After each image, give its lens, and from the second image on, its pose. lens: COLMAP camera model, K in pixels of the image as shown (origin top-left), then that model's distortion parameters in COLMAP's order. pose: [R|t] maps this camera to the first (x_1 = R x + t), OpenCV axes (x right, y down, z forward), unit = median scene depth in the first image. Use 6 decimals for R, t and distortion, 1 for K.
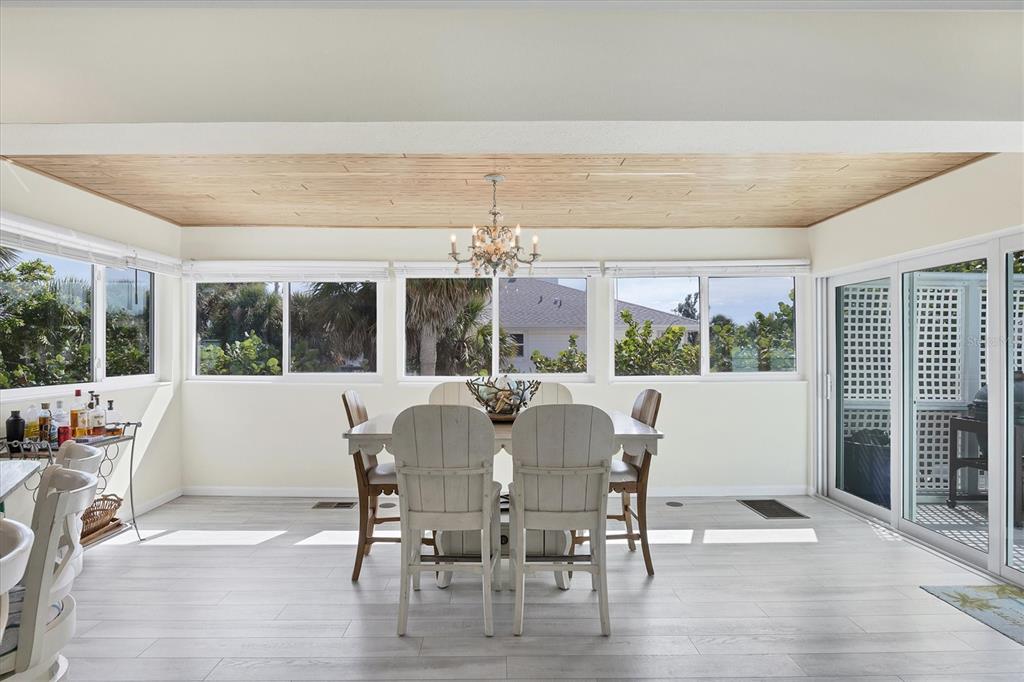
lens RADIAL K [[534.3, 0, 502.2], [0, 534.3, 351.1], [0, 0, 1]] dist [-0.000125, 0.000156]
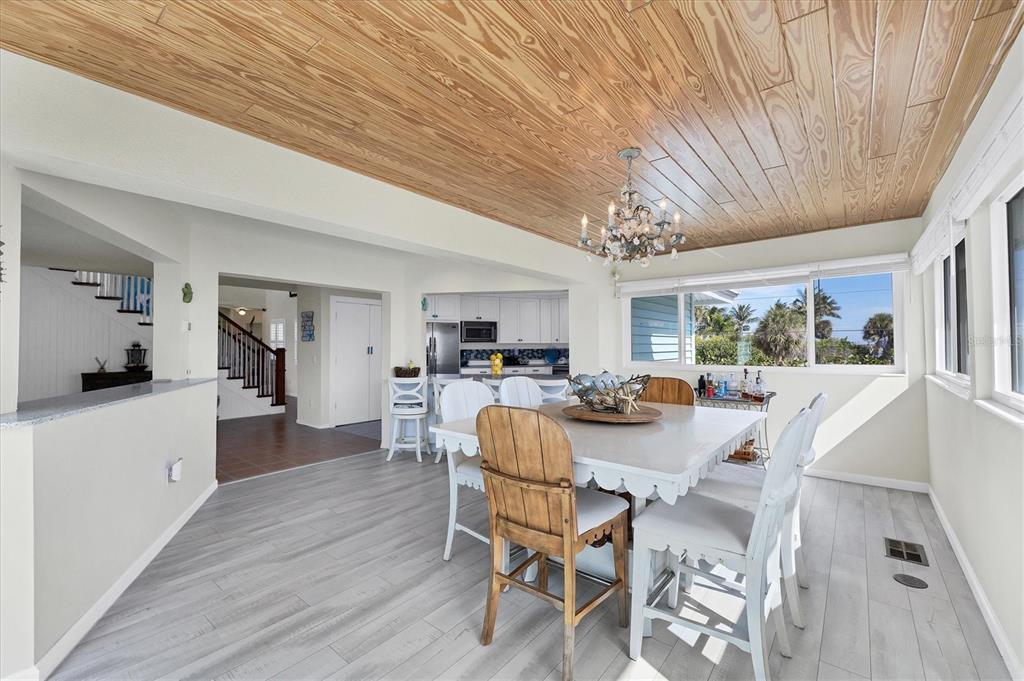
lens RADIAL K [[446.9, 0, 510.8], [0, 446.9, 342.6], [0, 0, 1]] dist [0.001419, 0.000365]
pose [[-0.631522, -0.006536, -0.775331, 0.656674], [0.003613, 0.999929, -0.011373, 0.007305], [0.775350, -0.009983, -0.631453, 1.244277]]
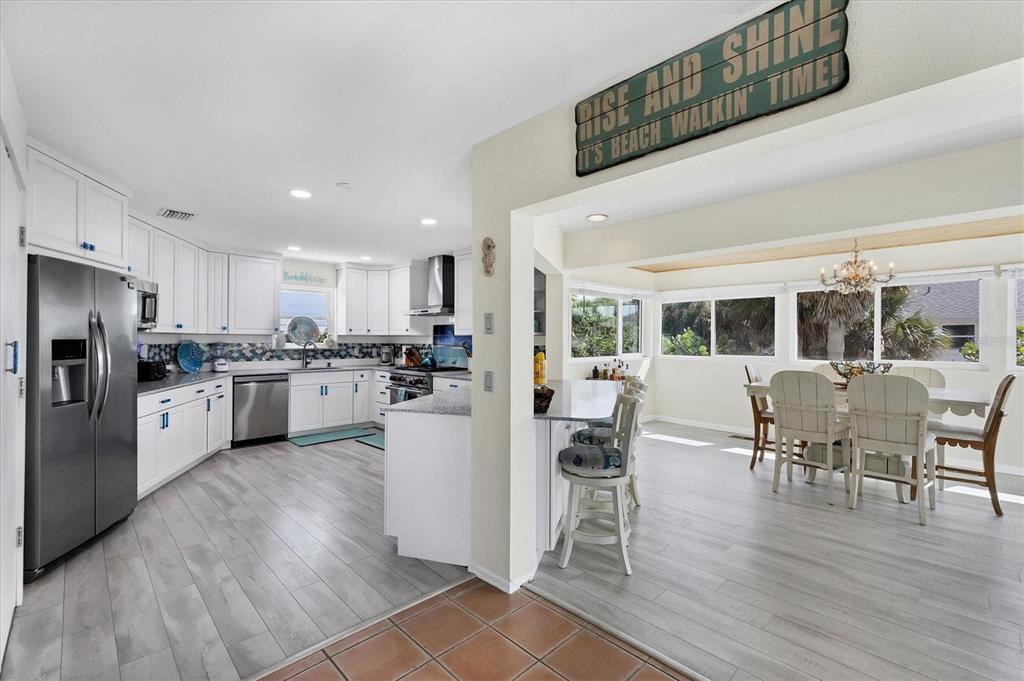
lens RADIAL K [[446.9, 0, 510.8], [0, 446.9, 342.6], [0, 0, 1]] dist [0.001419, 0.000365]
pose [[0.692410, 0.010062, -0.721434, 0.203351], [-0.007989, 0.999948, 0.006280, 0.000198], [0.721460, 0.001415, 0.692455, -0.522013]]
